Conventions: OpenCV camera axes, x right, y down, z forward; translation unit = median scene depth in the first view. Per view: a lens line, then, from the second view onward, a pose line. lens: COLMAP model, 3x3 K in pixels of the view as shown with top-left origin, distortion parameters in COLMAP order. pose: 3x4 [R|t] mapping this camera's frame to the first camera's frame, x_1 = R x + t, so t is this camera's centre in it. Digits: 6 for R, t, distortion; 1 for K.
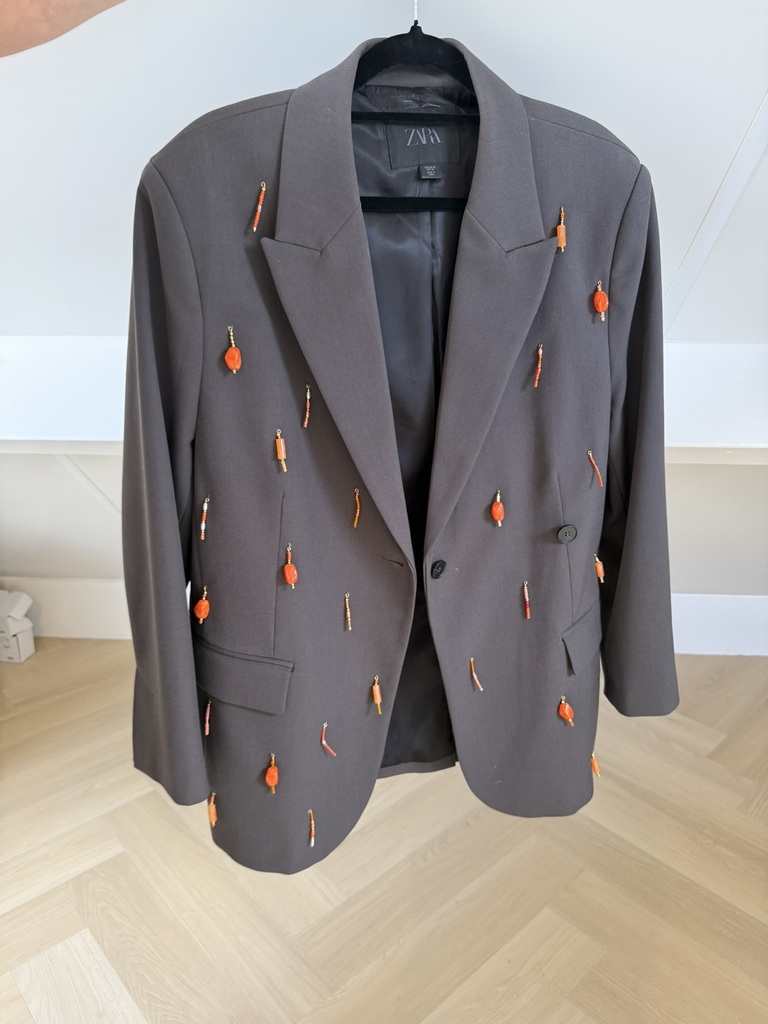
lens RADIAL K [[718.3, 0, 388.5], [0, 718.3, 511.6], [0, 0, 1]] dist [-0.017628, 0.001146]
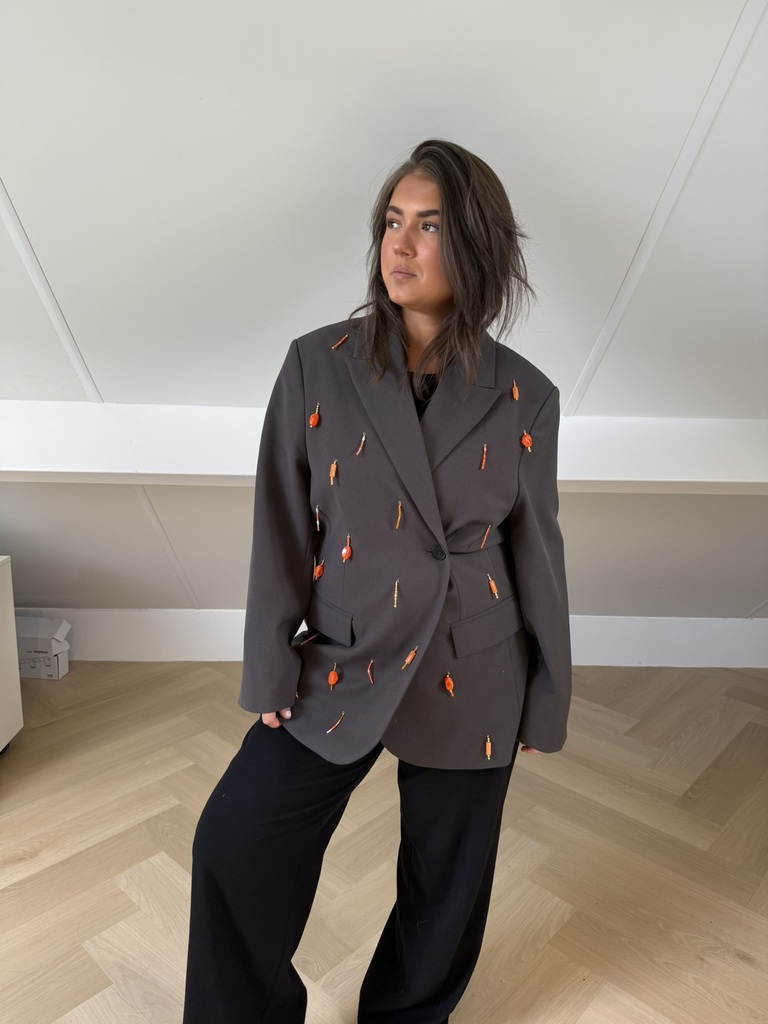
lens RADIAL K [[718.3, 0, 382.6], [0, 718.3, 508.9], [0, 0, 1]] dist [-0.017628, 0.001146]
pose [[0.996546, 0.002875, 0.082996, -0.121209], [0.006666, 0.993406, -0.114455, 0.104914], [-0.082778, 0.114613, 0.989955, -0.360797]]
